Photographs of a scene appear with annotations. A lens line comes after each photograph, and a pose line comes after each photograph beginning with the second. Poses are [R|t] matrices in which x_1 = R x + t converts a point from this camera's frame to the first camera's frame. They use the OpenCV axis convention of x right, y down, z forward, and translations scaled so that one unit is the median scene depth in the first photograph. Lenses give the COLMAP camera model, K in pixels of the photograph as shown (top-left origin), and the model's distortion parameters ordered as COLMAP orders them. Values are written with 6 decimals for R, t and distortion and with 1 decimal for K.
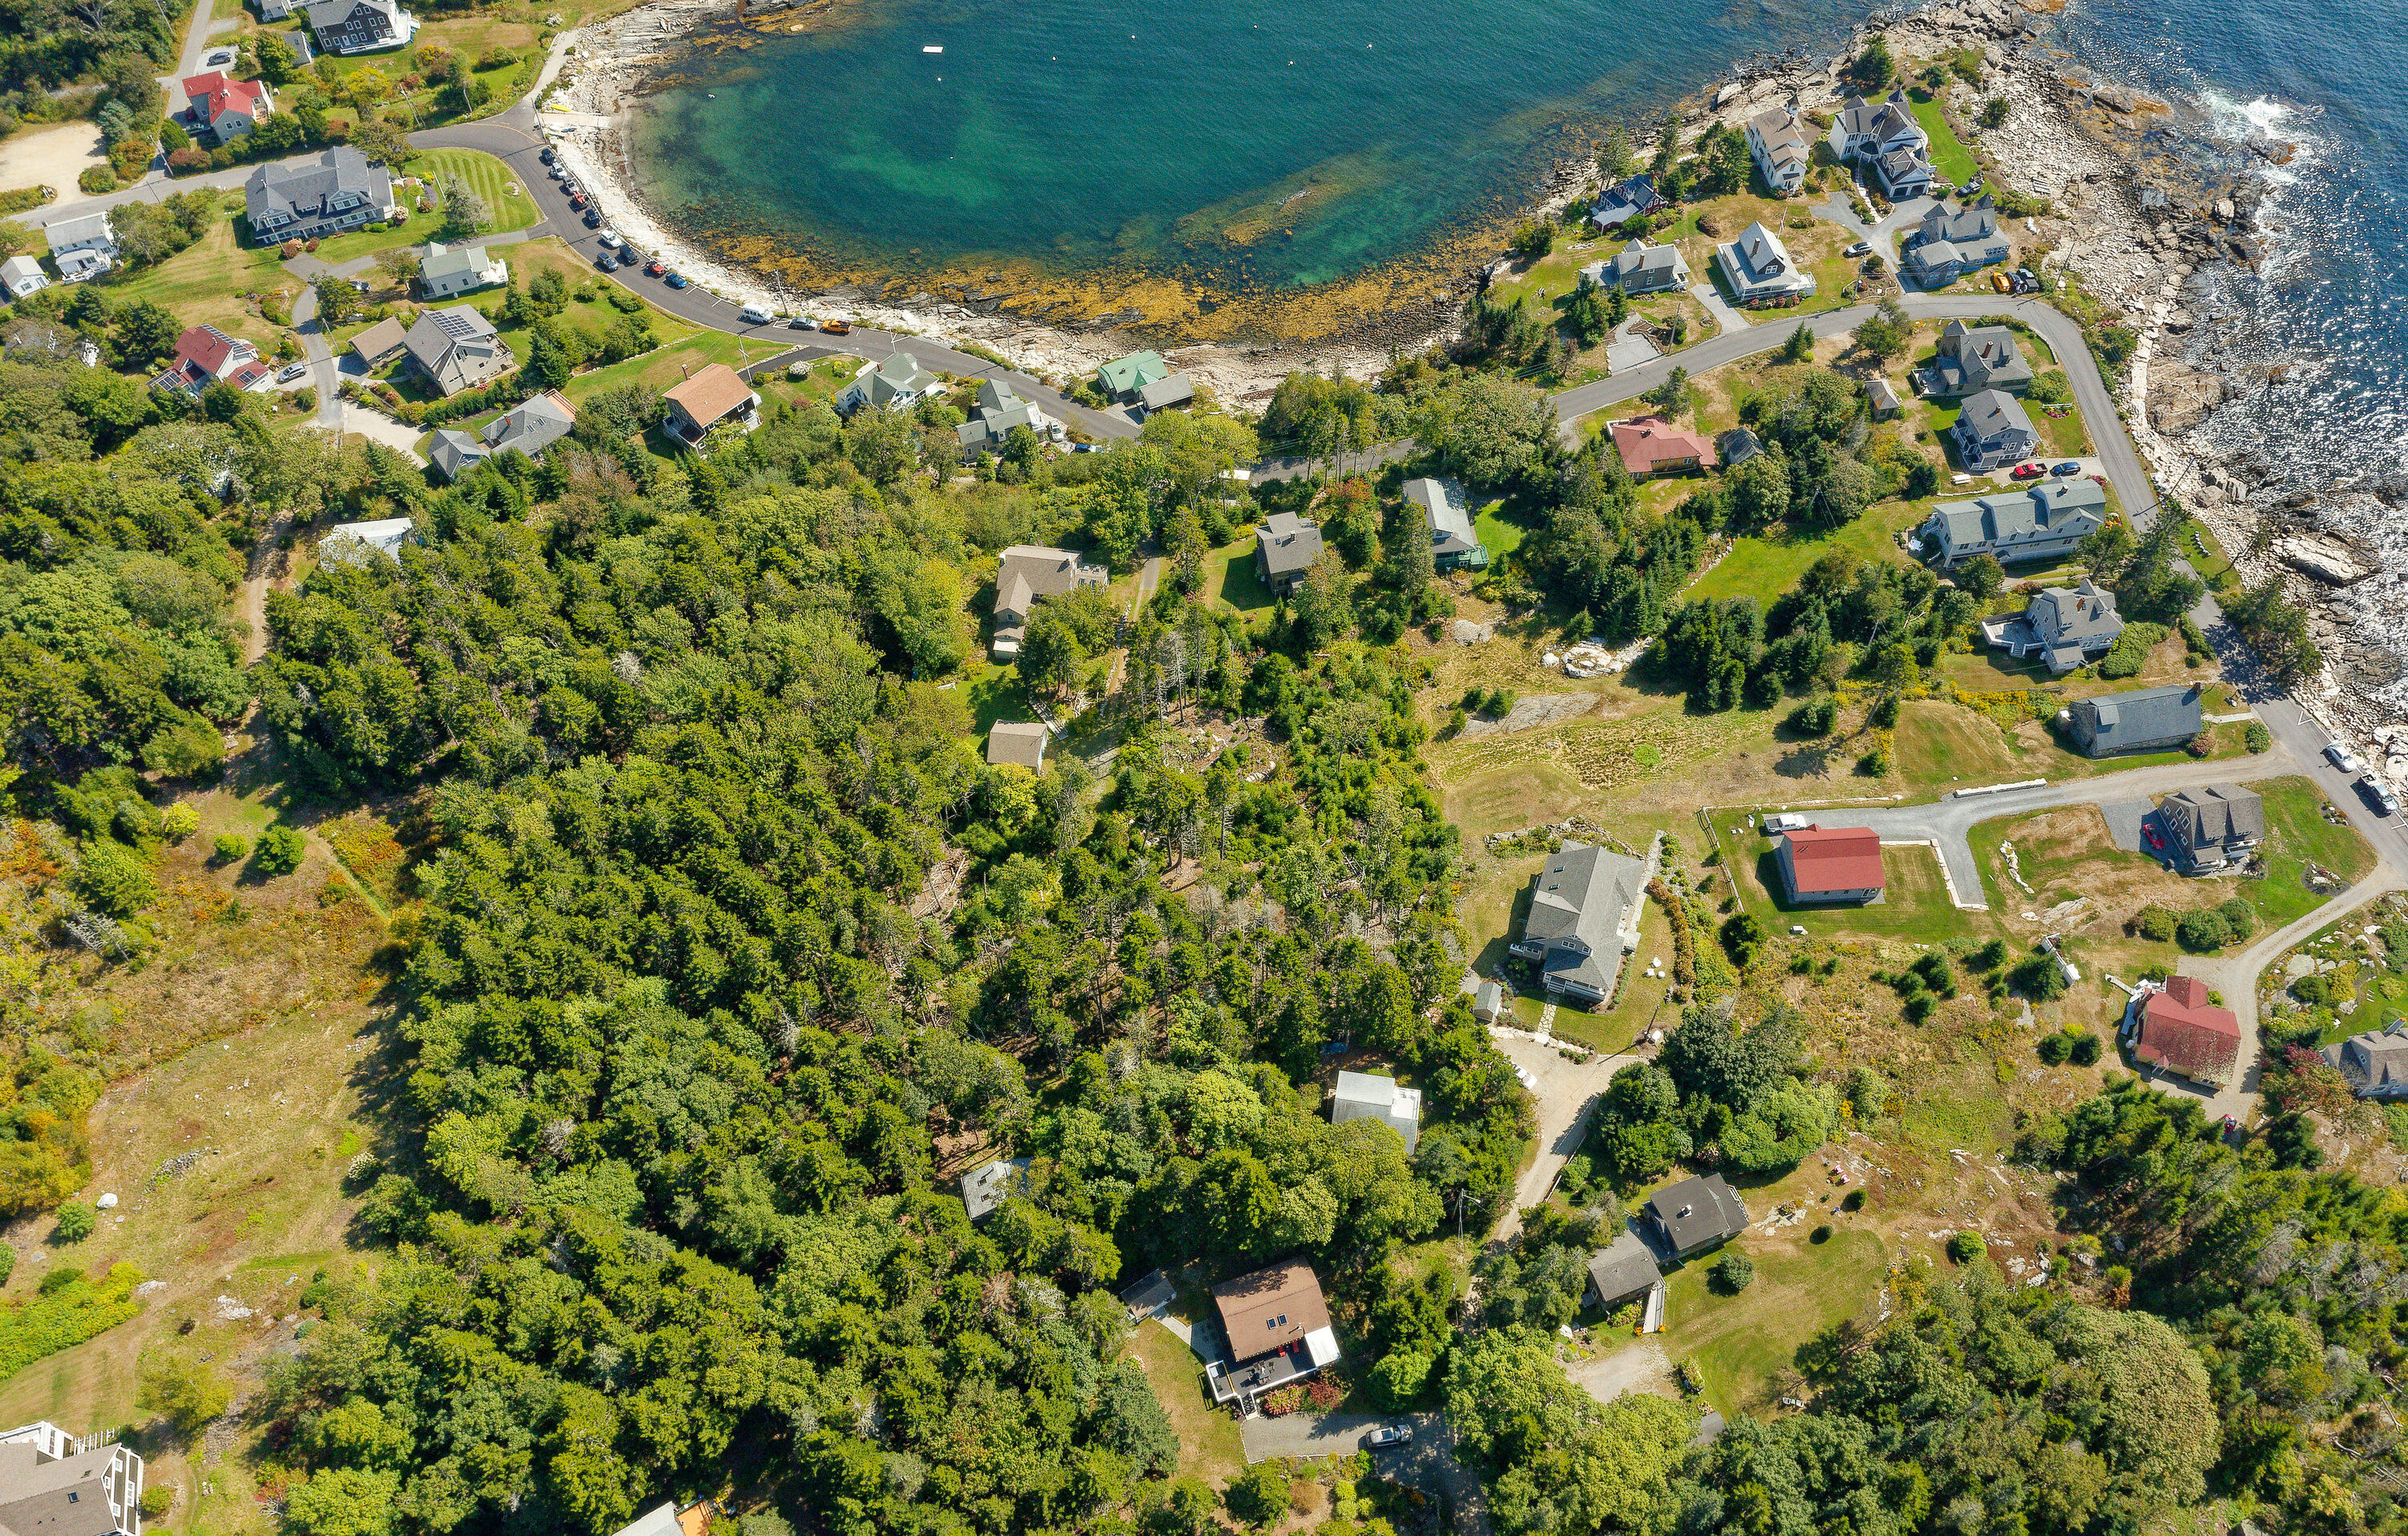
lens RADIAL K [[1755.2, 0, 1204.0], [0, 1755.2, 768.0], [0, 0, 1]] dist [-0.027002, -0.007298]
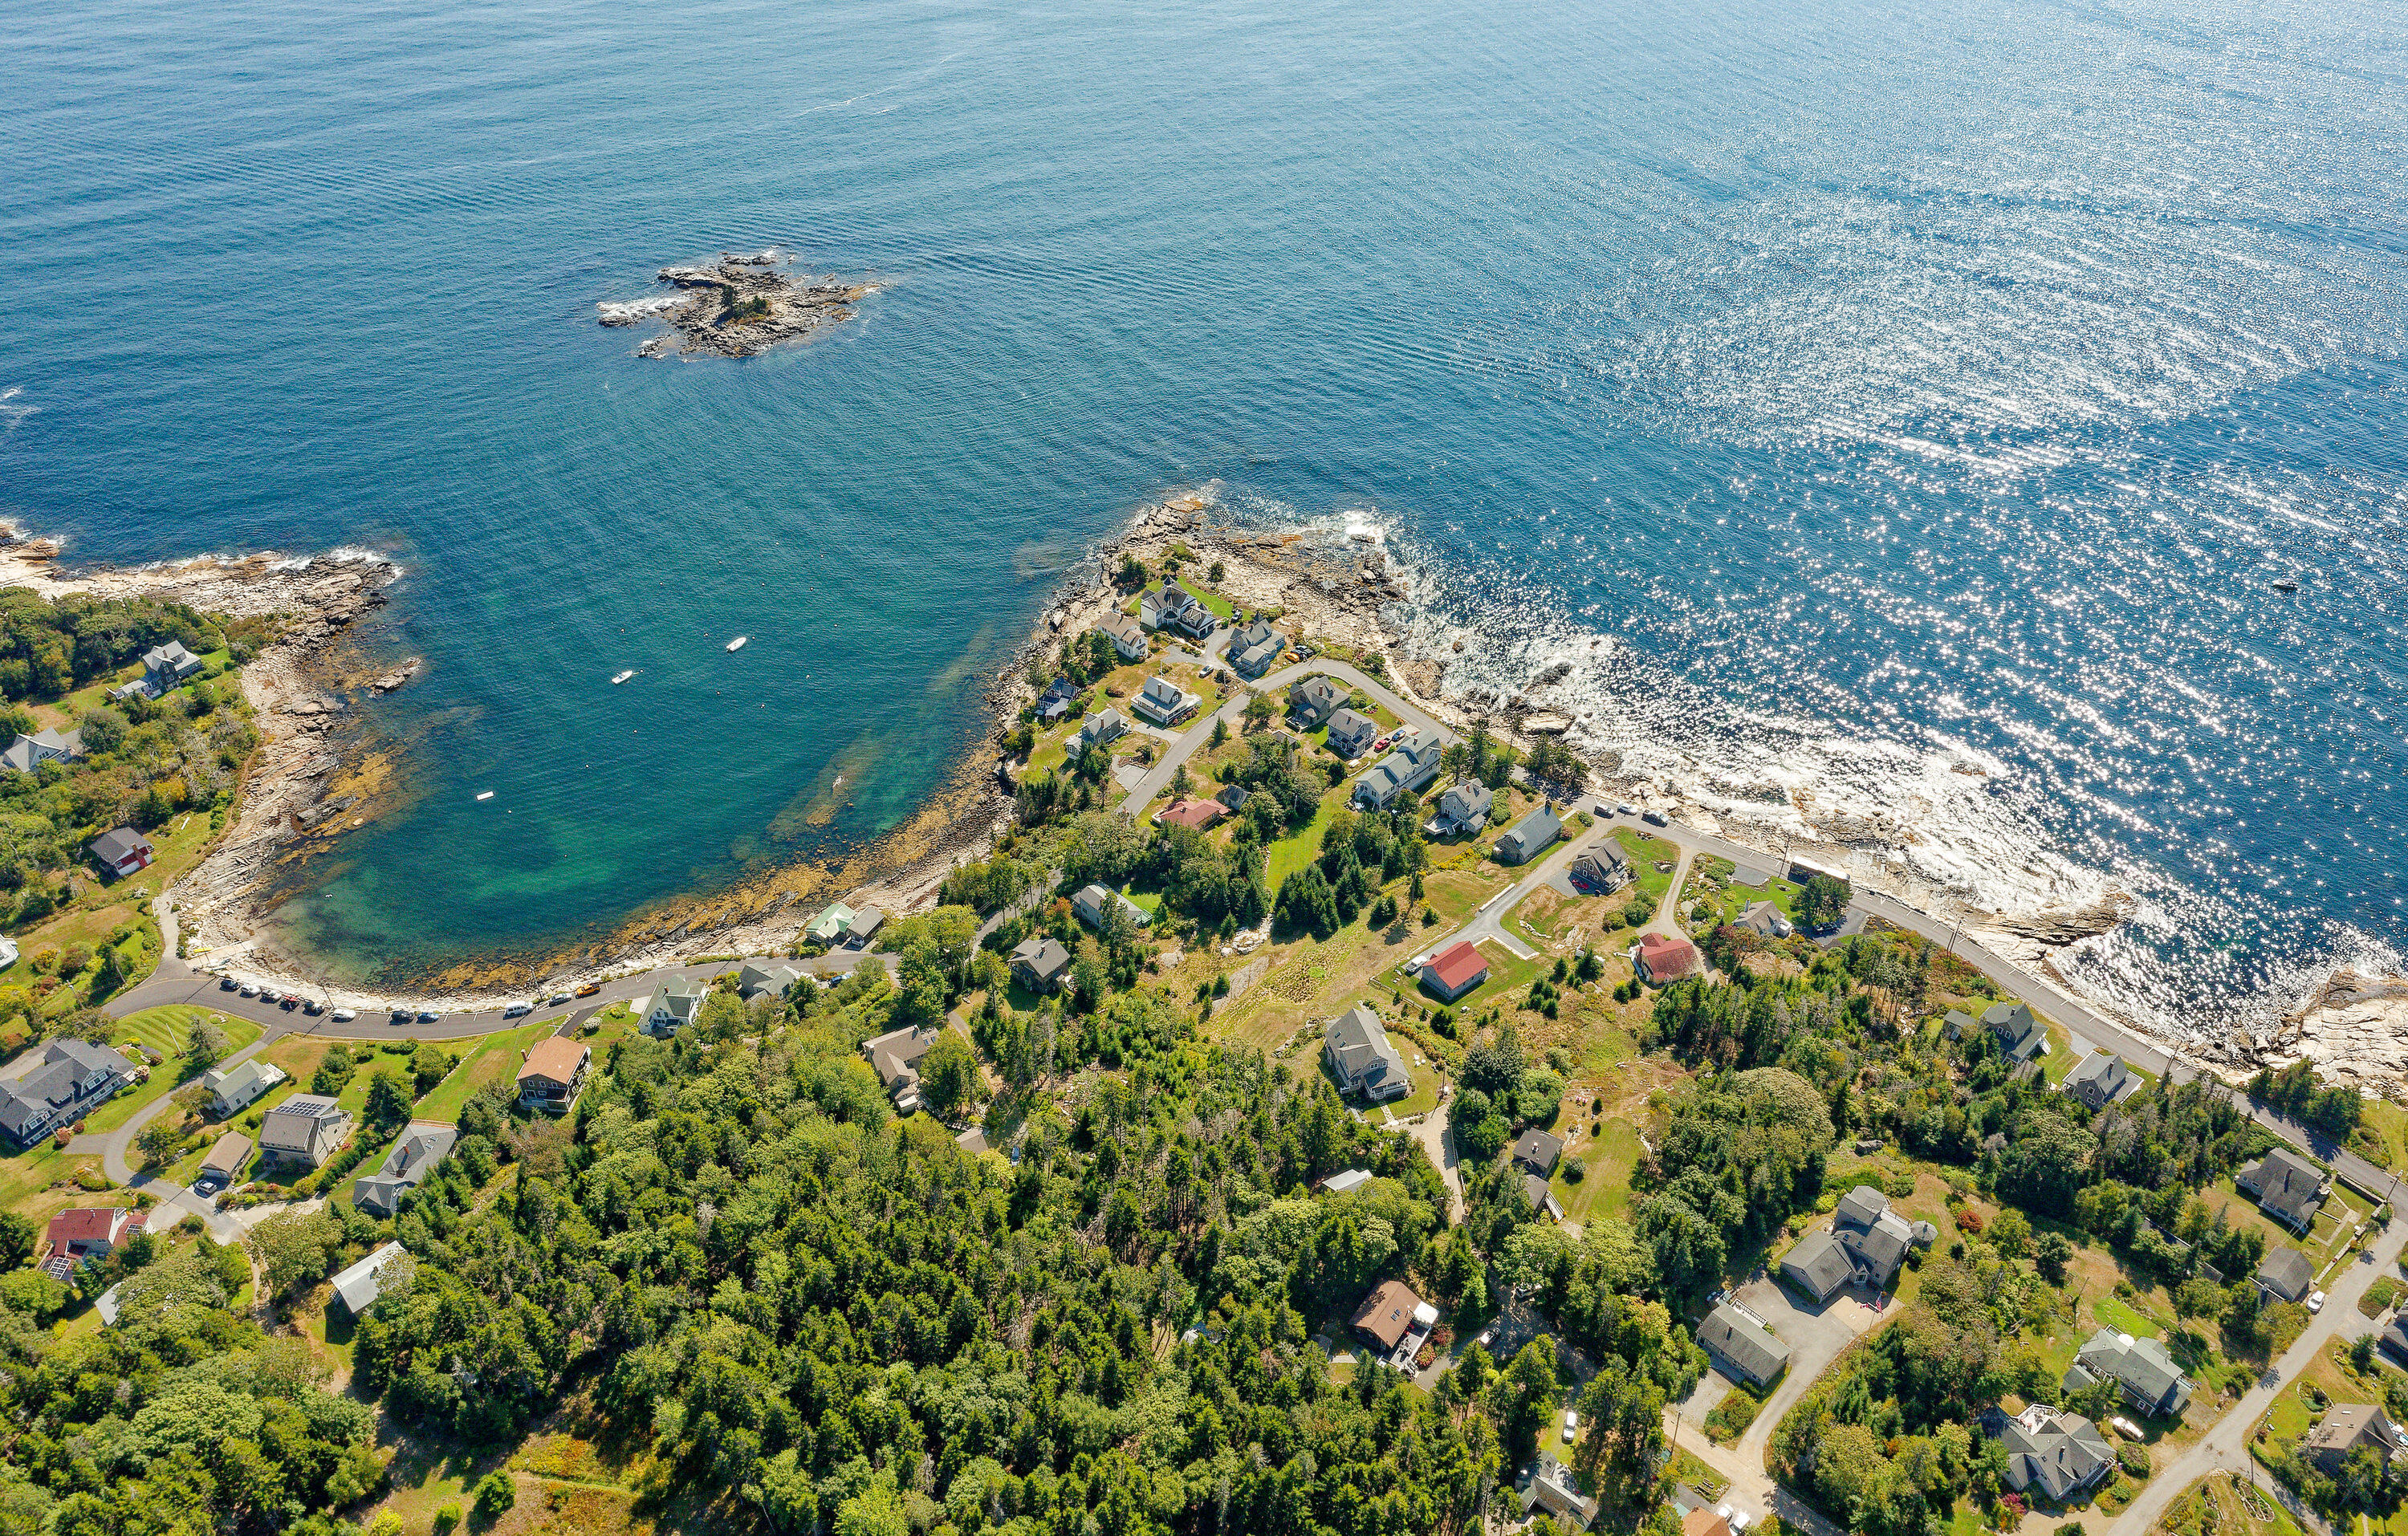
lens RADIAL K [[1755.2, 0, 1204.0], [0, 1755.2, 768.0], [0, 0, 1]] dist [-0.027002, -0.007298]
pose [[0.799627, -0.353174, 0.485659, -0.446199], [0.491473, 0.849610, -0.191357, 0.075338], [-0.345038, 0.391702, 0.852947, -0.307304]]
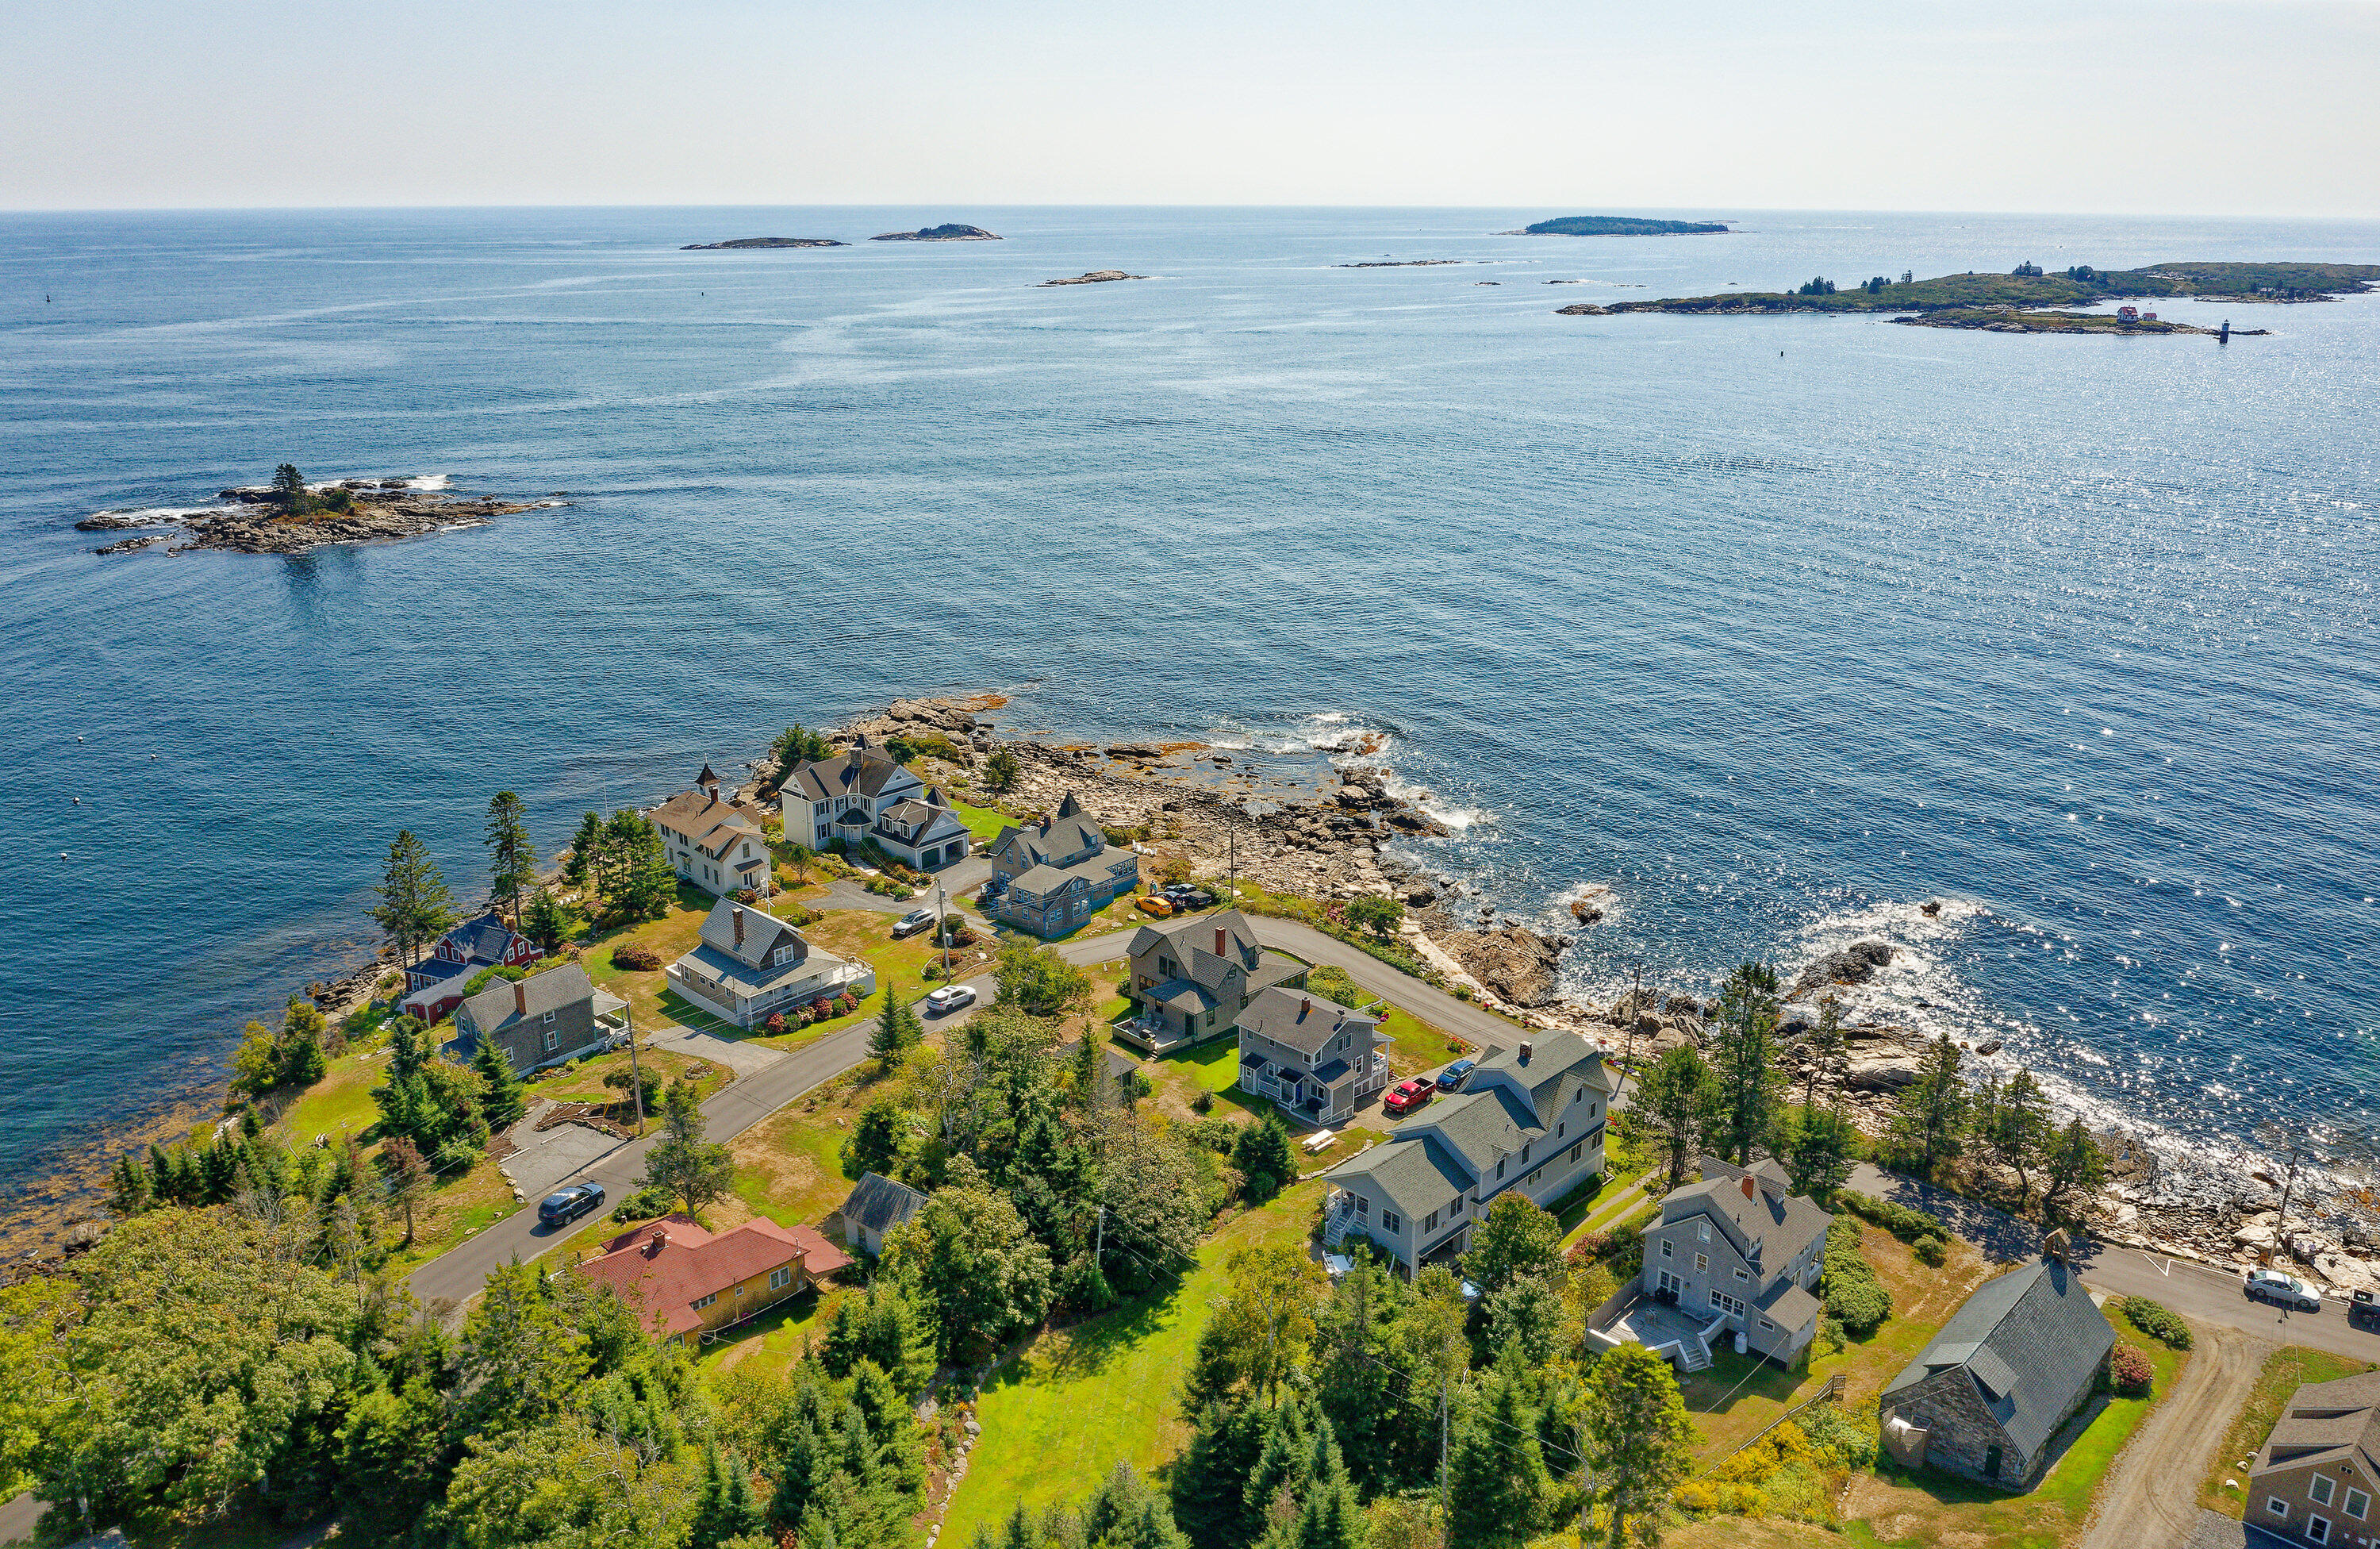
lens RADIAL K [[1840.2, 0, 1190.0], [0, 1840.2, 774.5], [0, 0, 1]] dist [-0.042079, 0.000629]
pose [[0.797118, -0.159024, 0.582506, 0.124786], [0.480744, 0.750856, -0.452881, -0.028685], [-0.365359, 0.641036, 0.674971, 0.600810]]
